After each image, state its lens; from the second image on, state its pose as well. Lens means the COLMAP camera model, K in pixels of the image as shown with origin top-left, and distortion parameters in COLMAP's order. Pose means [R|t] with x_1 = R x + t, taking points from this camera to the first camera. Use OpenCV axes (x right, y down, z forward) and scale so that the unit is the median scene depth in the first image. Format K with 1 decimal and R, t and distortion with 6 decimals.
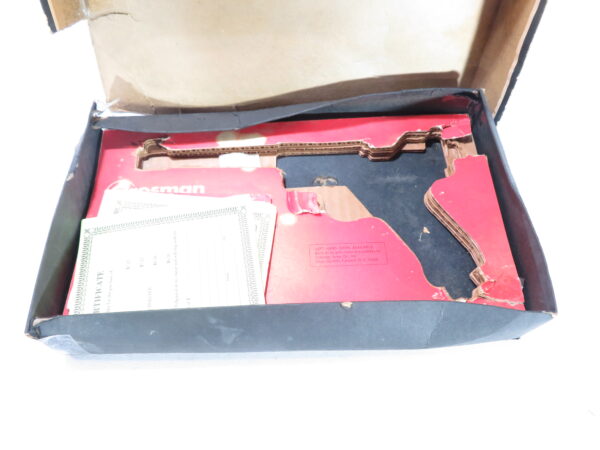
lens RADIAL K [[443.5, 0, 299.7], [0, 443.5, 234.8], [0, 0, 1]] dist [-0.003205, -0.000032]
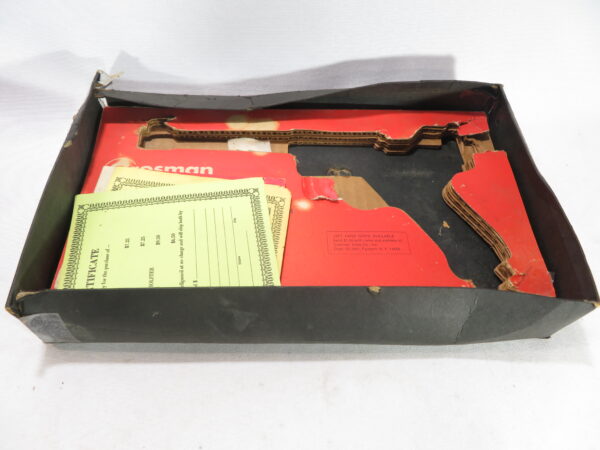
lens RADIAL K [[443.5, 0, 299.7], [0, 443.5, 234.8], [0, 0, 1]] dist [-0.003205, -0.000032]
pose [[0.997407, 0.036881, 0.061796, -0.086699], [-0.031473, 0.995771, -0.086309, 0.105266], [-0.064718, 0.084140, 0.994350, 0.079224]]
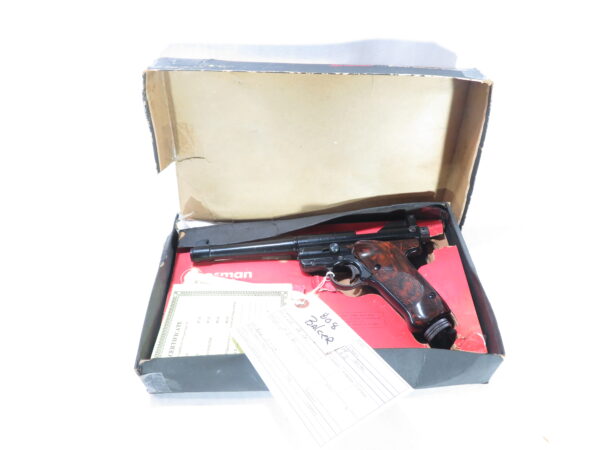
lens RADIAL K [[443.5, 0, 299.7], [0, 443.5, 234.8], [0, 0, 1]] dist [-0.003205, -0.000032]
pose [[0.999453, -0.010037, -0.031522, -0.020283], [0.002458, 0.972757, -0.231816, 0.099740], [0.032990, 0.231611, 0.972249, -0.378475]]
